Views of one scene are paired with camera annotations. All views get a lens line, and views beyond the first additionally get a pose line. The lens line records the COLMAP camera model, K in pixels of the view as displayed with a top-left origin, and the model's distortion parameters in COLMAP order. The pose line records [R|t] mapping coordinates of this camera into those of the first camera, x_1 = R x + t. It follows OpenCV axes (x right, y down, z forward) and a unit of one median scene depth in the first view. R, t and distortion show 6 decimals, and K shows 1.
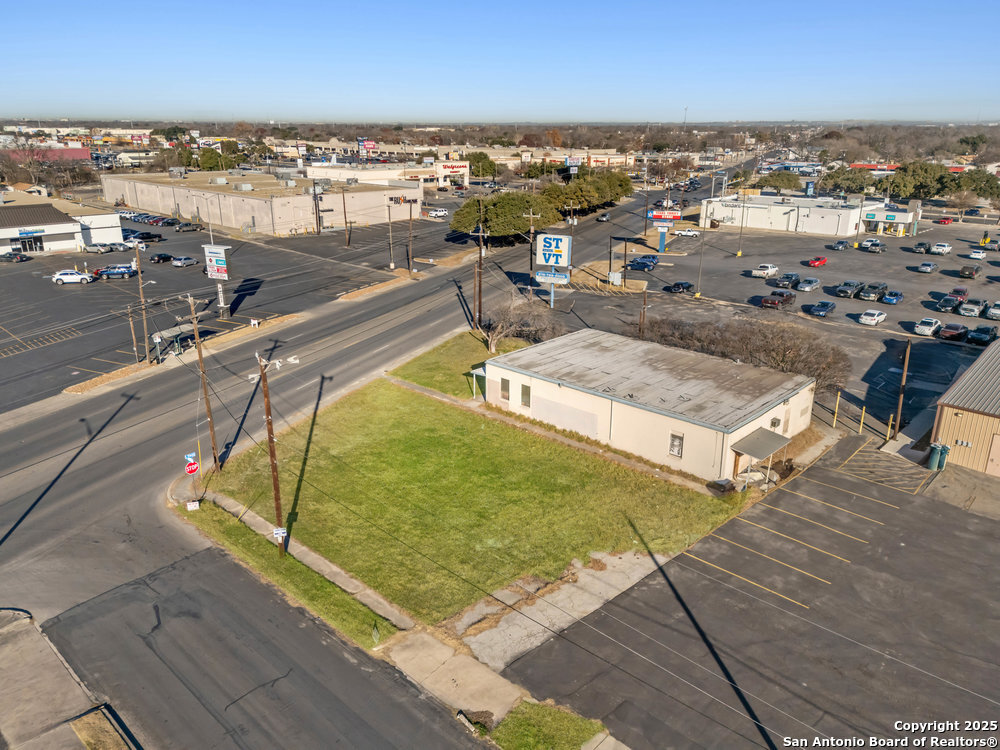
lens RADIAL K [[727.8, 0, 500.0], [0, 727.8, 375.0], [0, 0, 1]] dist [0.085071, -0.086120]
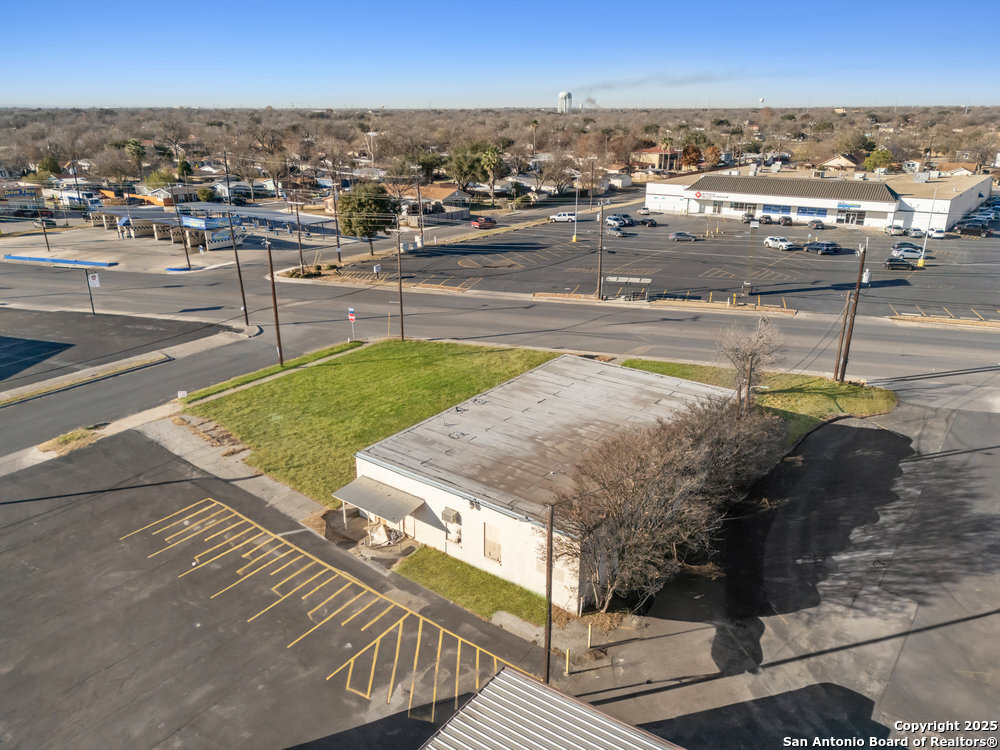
lens RADIAL K [[727.8, 0, 500.0], [0, 727.8, 375.0], [0, 0, 1]] dist [0.085071, -0.086120]
pose [[0.112417, 0.333297, -0.936096, 0.807152], [-0.318027, 0.904582, 0.283884, -0.221926], [0.941393, 0.265791, 0.207687, 0.701843]]
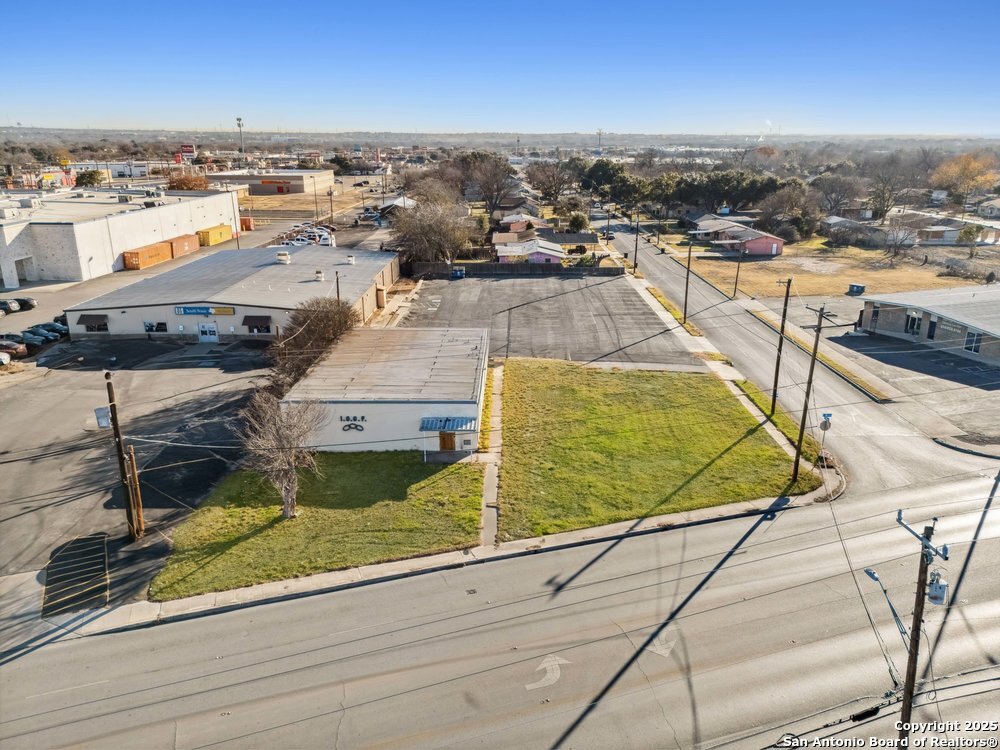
lens RADIAL K [[729.0, 0, 500.0], [0, 729.0, 375.0], [0, 0, 1]] dist [0.070173, -0.060236]
pose [[-0.669764, -0.235608, 0.704206, -0.612111], [0.231712, 0.834670, 0.499636, -0.451687], [-0.705497, 0.497811, -0.504438, 1.336286]]
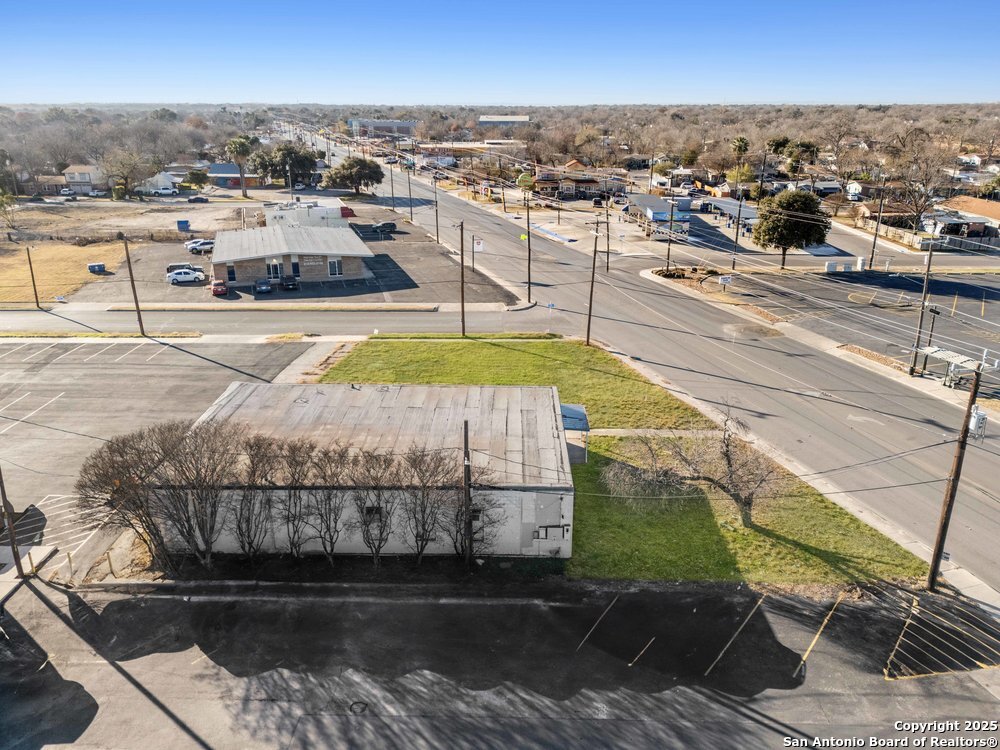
lens RADIAL K [[727.8, 0, 500.0], [0, 727.8, 375.0], [0, 0, 1]] dist [0.085071, -0.086120]
pose [[-0.746286, 0.224889, -0.626483, 0.513243], [-0.216545, 0.807968, 0.547992, -0.444142], [0.629416, 0.544621, -0.554277, 1.340230]]
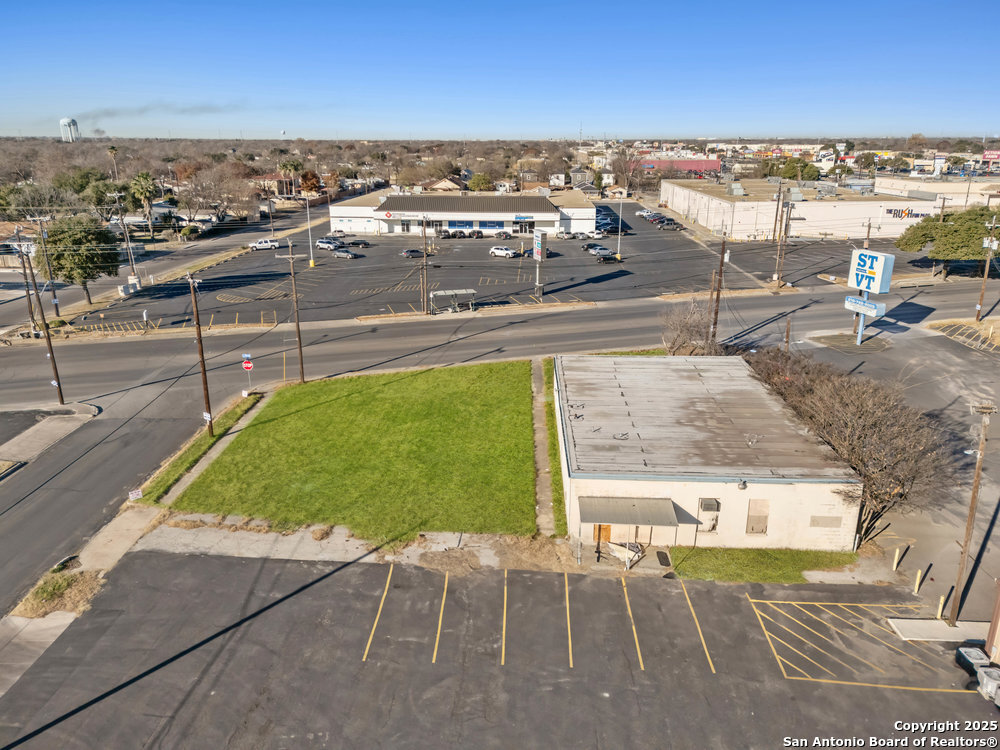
lens RADIAL K [[727.8, 0, 500.0], [0, 727.8, 375.0], [0, 0, 1]] dist [0.085071, -0.086120]
pose [[0.655045, 0.224666, -0.721416, 0.587624], [-0.239428, 0.967288, 0.083836, -0.054502], [0.716652, 0.117811, 0.687408, 0.289569]]
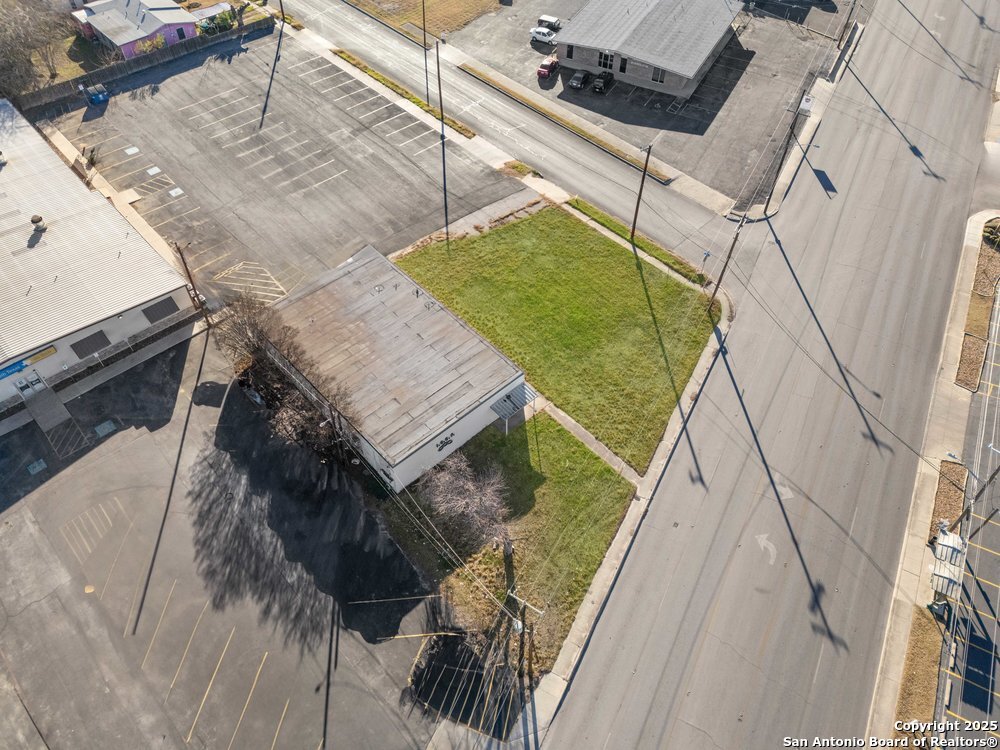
lens RADIAL K [[727.8, 0, 500.0], [0, 727.8, 375.0], [0, 0, 1]] dist [0.085071, -0.086120]
pose [[-0.996799, -0.069297, 0.039876, -0.026137], [0.012121, 0.362004, 0.932098, -0.931544], [-0.079027, 0.929597, -0.360005, 1.312540]]
